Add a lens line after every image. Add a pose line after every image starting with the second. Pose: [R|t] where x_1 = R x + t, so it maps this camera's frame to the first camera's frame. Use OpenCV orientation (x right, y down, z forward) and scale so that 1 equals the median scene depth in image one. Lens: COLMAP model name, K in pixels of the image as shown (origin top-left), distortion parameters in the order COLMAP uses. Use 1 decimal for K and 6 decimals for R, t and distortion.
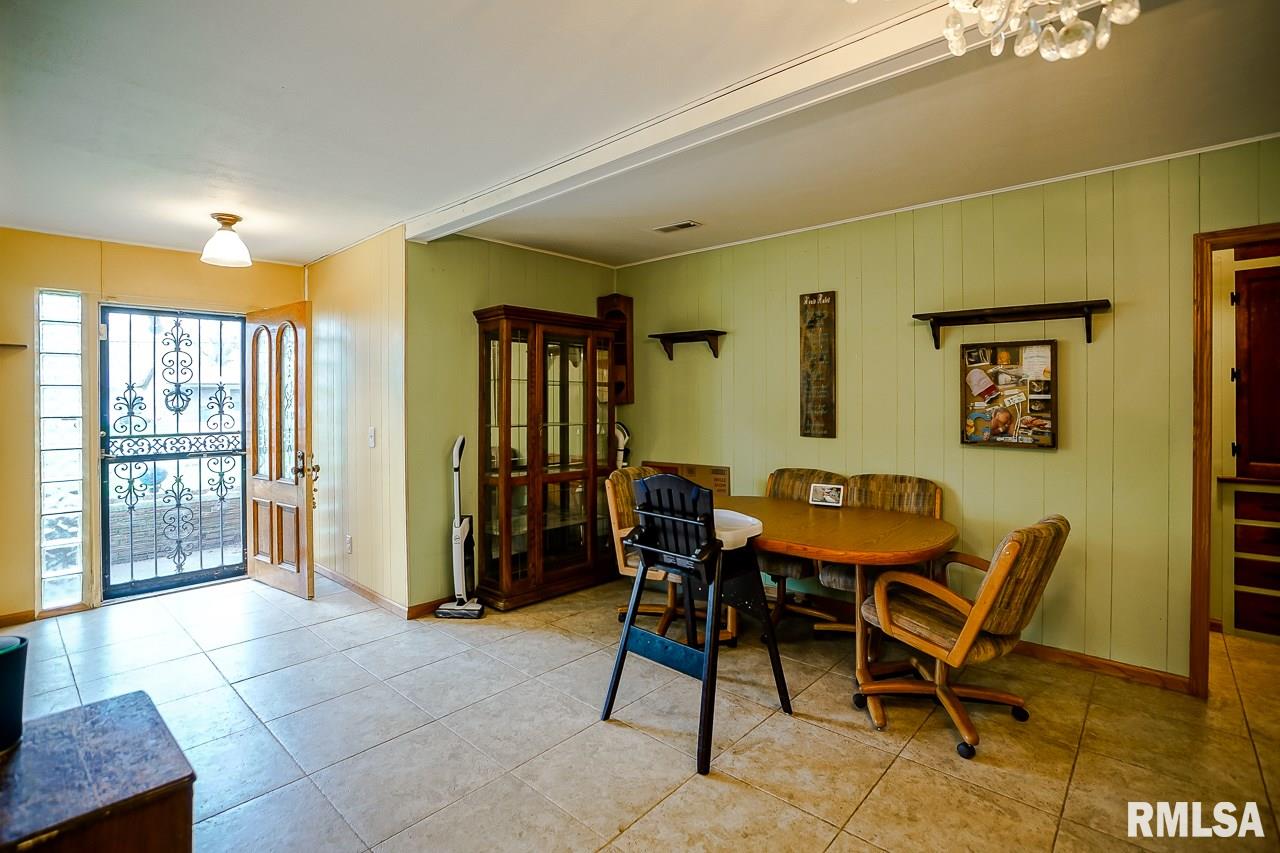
lens RADIAL K [[597.1, 0, 641.4], [0, 597.1, 398.8], [0, 0, 1]] dist [-0.026746, 0.000624]
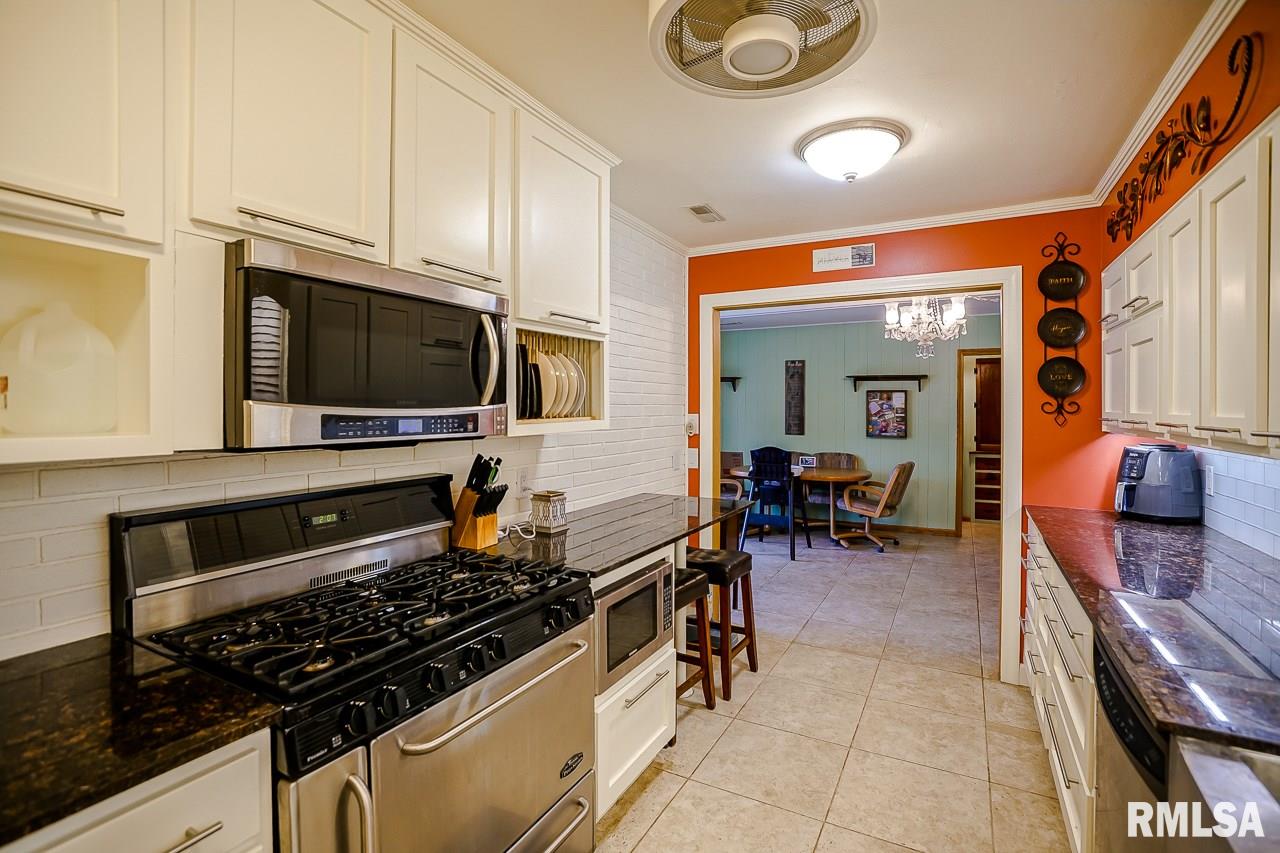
lens RADIAL K [[596.9, 0, 639.8], [0, 596.9, 411.4], [0, 0, 1]] dist [-0.049262, 0.000052]
pose [[0.972868, 0.006171, 0.231277, -0.785905], [-0.005913, 0.999981, -0.001809, -0.006953], [-0.231284, 0.000392, 0.972886, -0.934317]]
